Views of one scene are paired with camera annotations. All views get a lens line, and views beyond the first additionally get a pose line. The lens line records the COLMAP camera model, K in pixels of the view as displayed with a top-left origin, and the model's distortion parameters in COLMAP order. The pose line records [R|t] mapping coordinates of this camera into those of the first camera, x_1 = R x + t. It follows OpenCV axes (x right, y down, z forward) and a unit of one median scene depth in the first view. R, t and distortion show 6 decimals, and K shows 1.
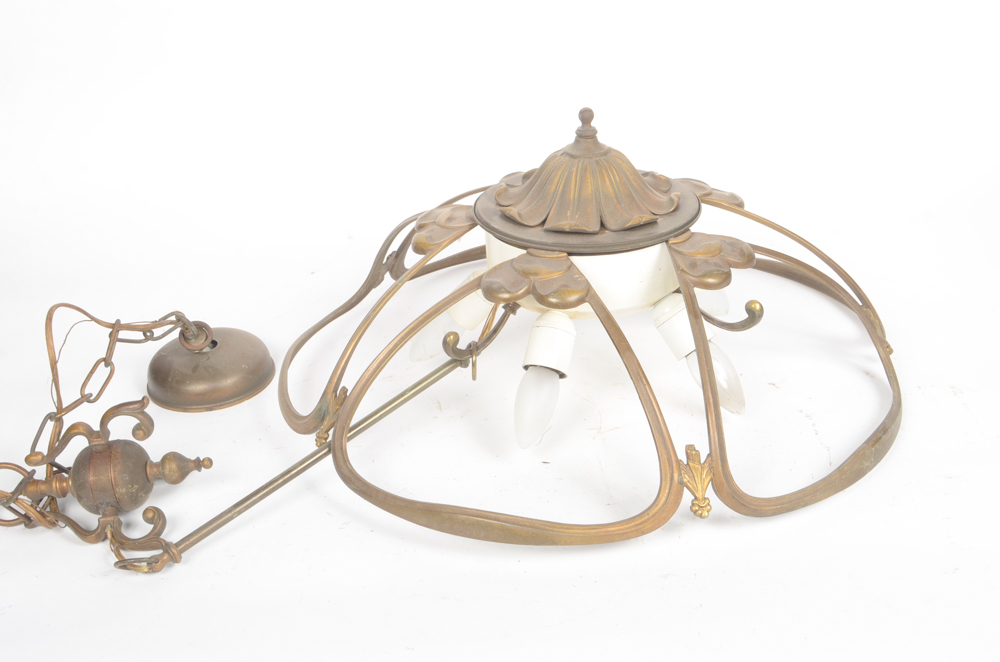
lens RADIAL K [[1366.7, 0, 500.0], [0, 1366.7, 331.0], [0, 0, 1]] dist [0.002750, 0.012460]
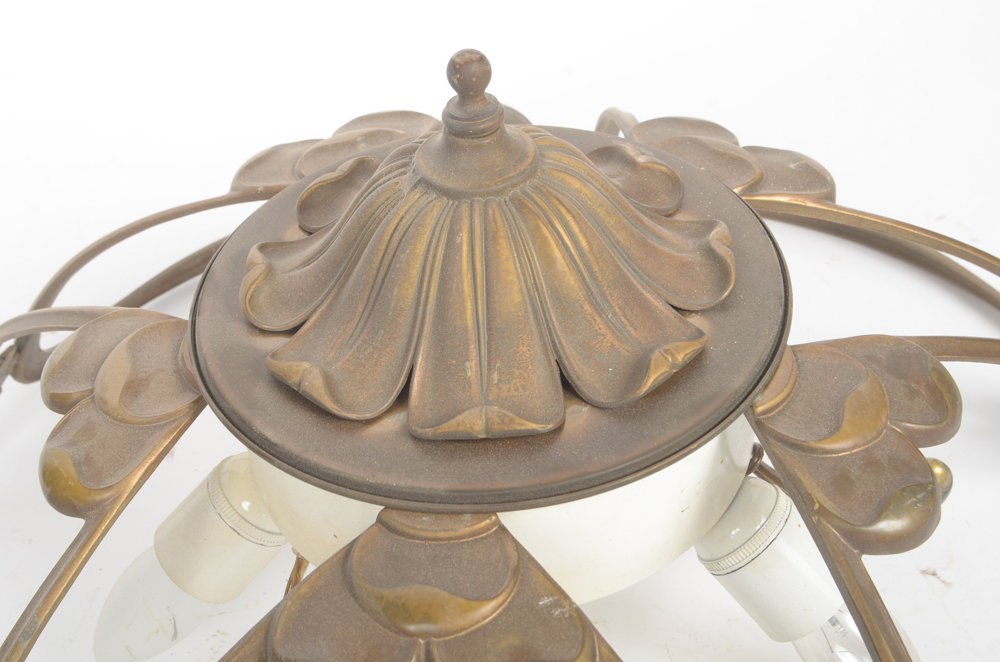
lens RADIAL K [[1375.2, 0, 500.0], [0, 1375.2, 331.0], [0, 0, 1]] dist [0.003431, 0.021577]
pose [[0.968711, -0.177806, 0.173156, -0.002375], [0.131163, 0.959053, 0.251026, -0.183821], [-0.210700, -0.220460, 0.952367, 0.656339]]
